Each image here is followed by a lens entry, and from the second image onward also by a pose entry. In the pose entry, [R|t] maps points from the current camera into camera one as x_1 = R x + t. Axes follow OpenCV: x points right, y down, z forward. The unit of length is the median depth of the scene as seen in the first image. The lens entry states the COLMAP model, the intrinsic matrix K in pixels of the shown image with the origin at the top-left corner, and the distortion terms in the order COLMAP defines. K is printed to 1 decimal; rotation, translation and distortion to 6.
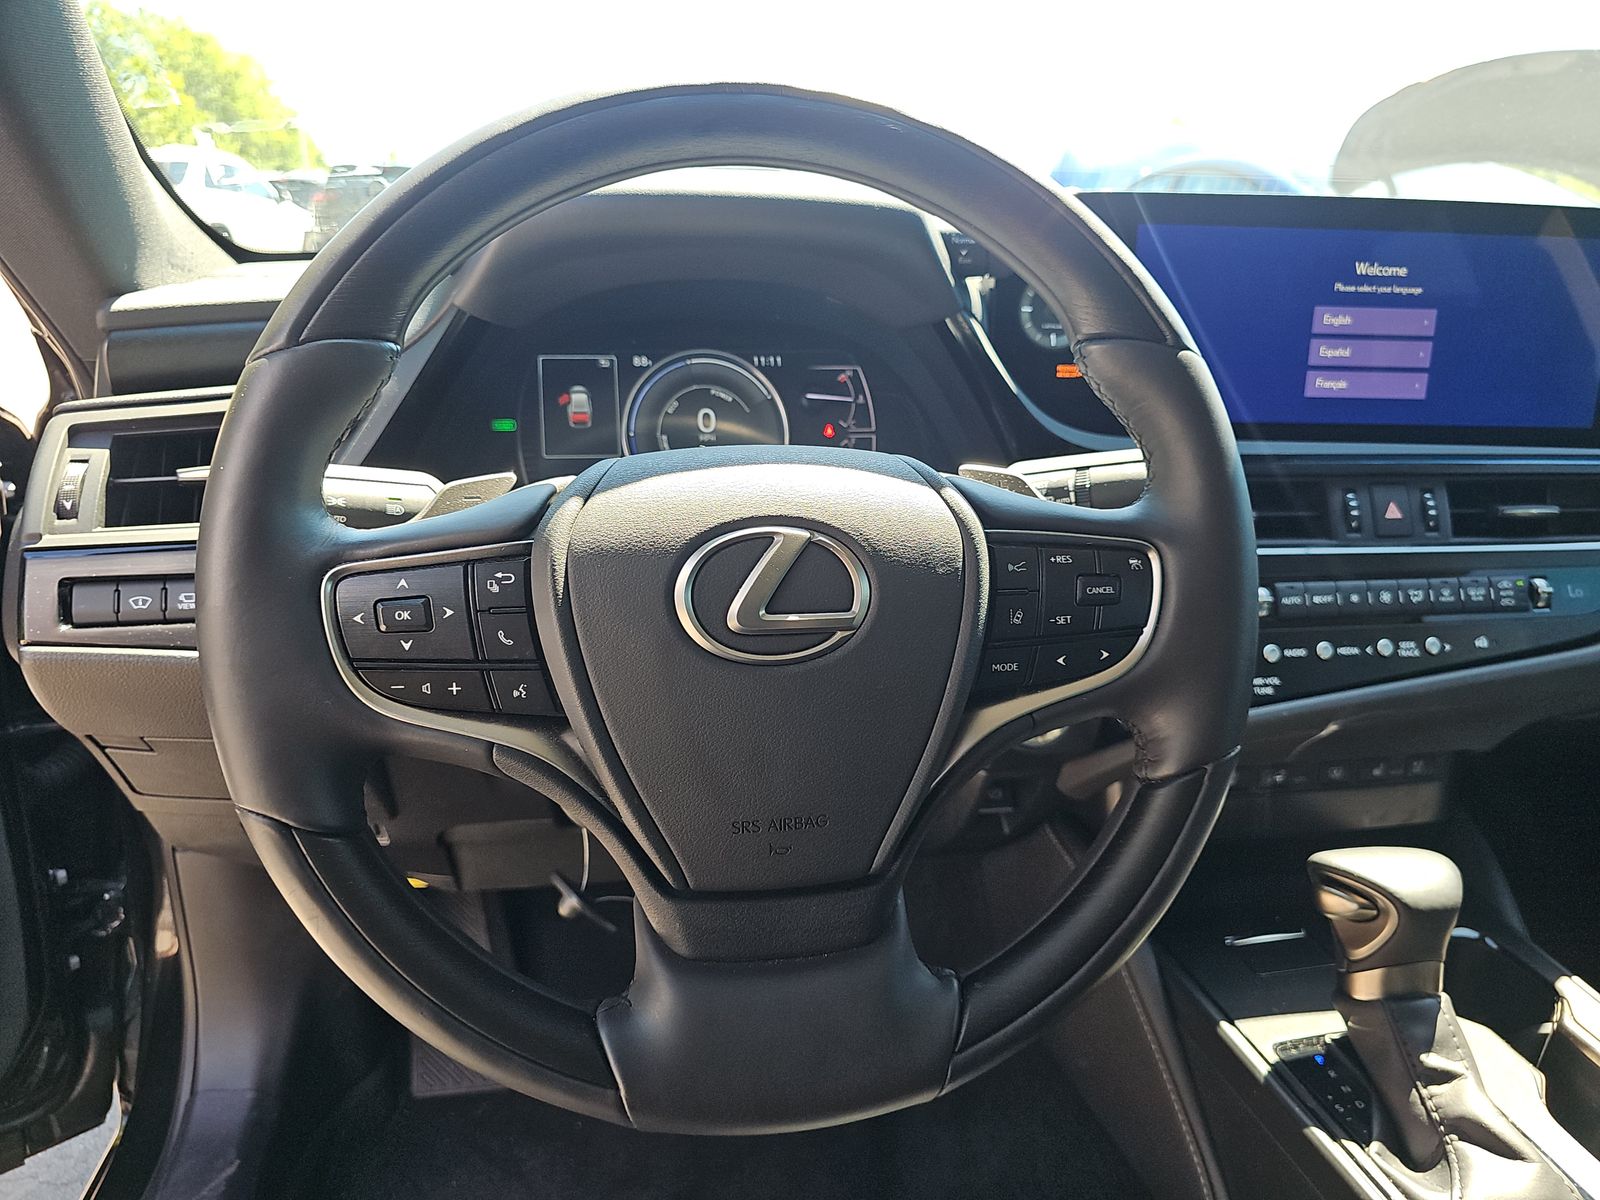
lens RADIAL K [[1080.1, 0, 800.7], [0, 1080.1, 608.2], [0, 0, 1]] dist [0.038041, -0.039404]
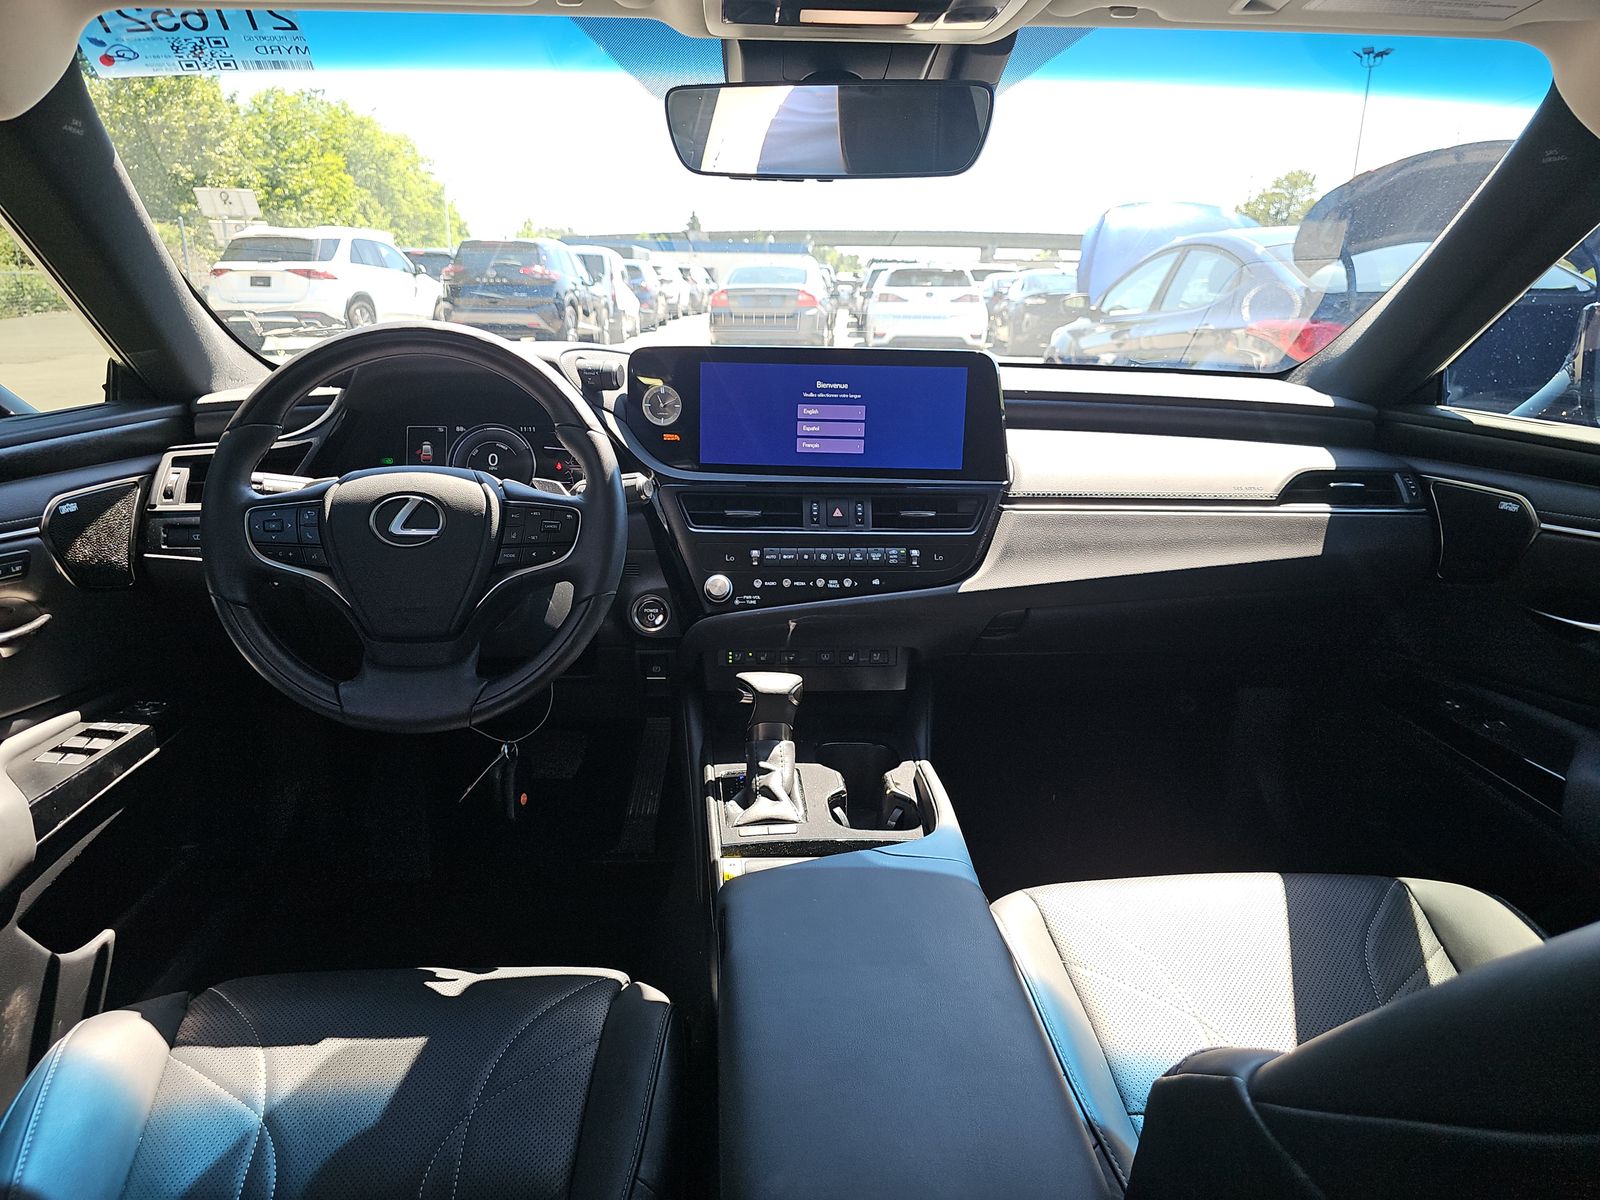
lens RADIAL K [[1098.9, 0, 800.1], [0, 1098.9, 618.8], [0, 0, 1]] dist [0.085656, -0.091947]
pose [[0.992478, 0.026400, -0.119543, 0.711526], [-0.031350, 0.998719, -0.039715, 0.171649], [0.118341, 0.043164, 0.992034, -0.887237]]
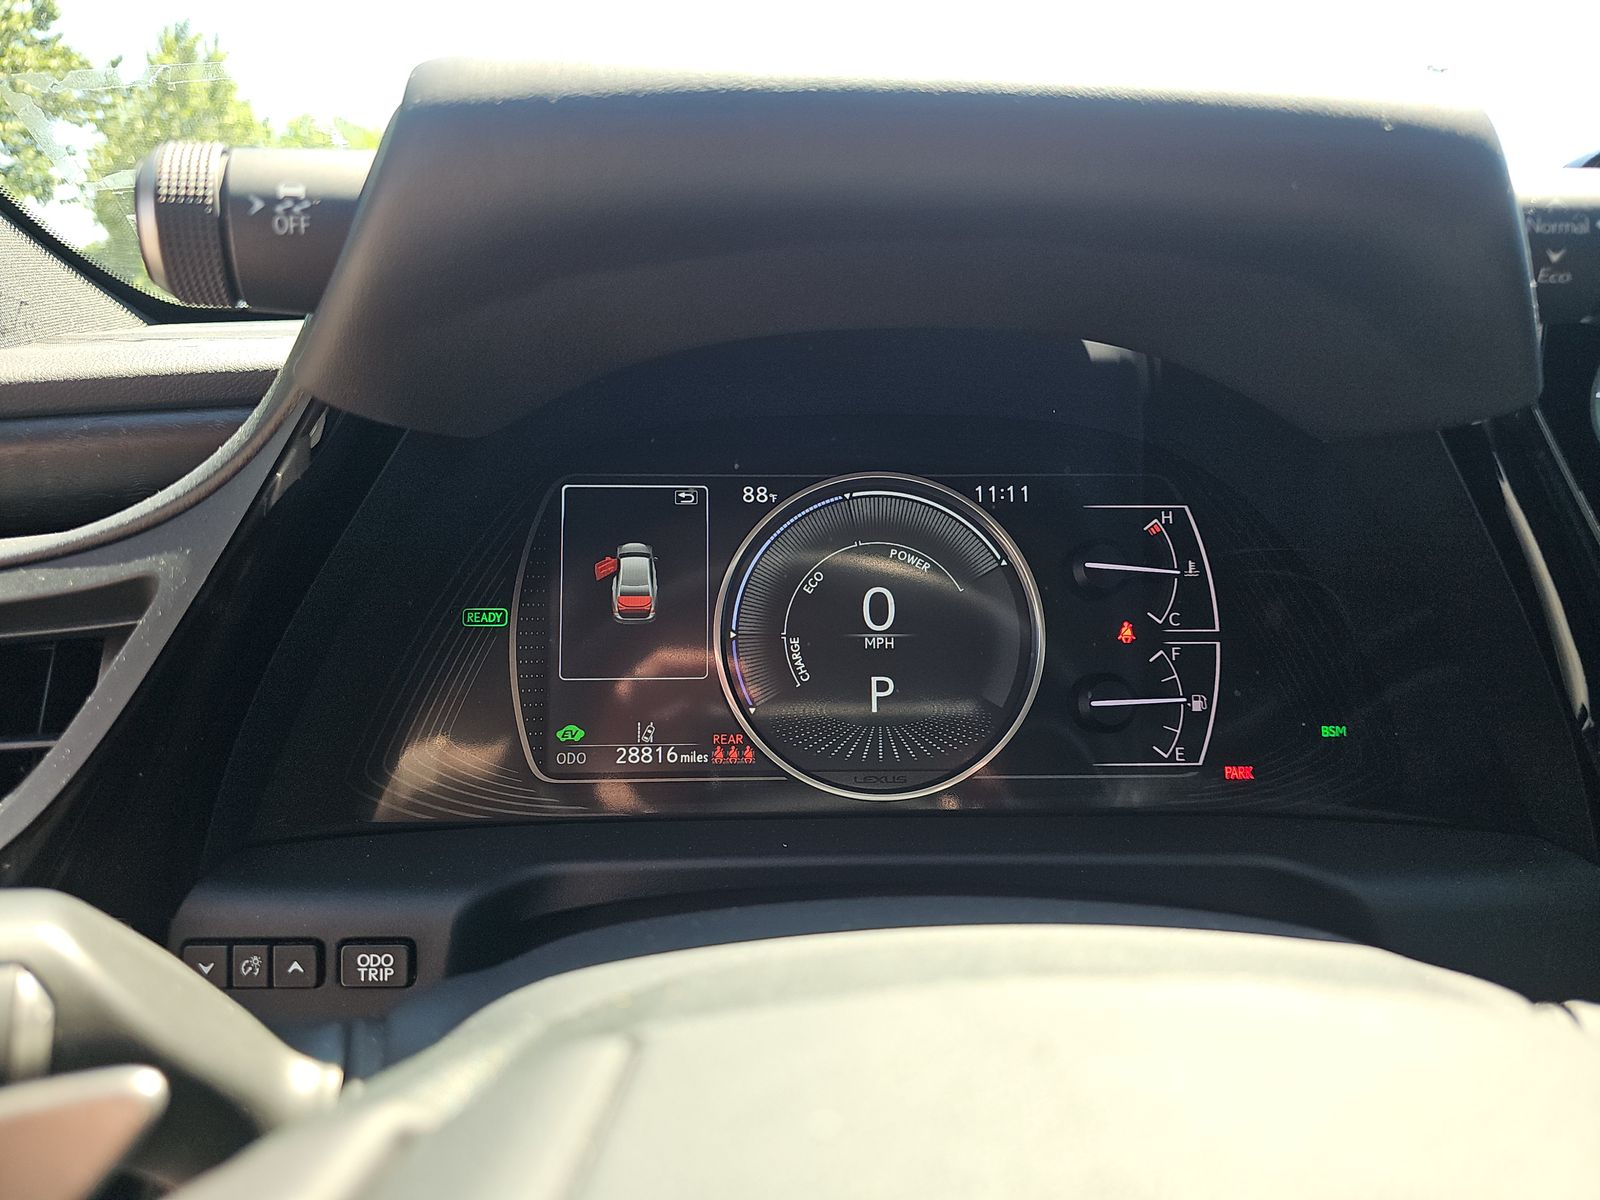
lens RADIAL K [[1080.1, 0, 800.7], [0, 1080.1, 608.2], [0, 0, 1]] dist [0.038041, -0.039404]
pose [[0.990538, 0.022523, -0.135377, -0.057139], [-0.031822, 0.997250, -0.066925, -0.143695], [0.133497, 0.070600, 0.988531, 0.510942]]
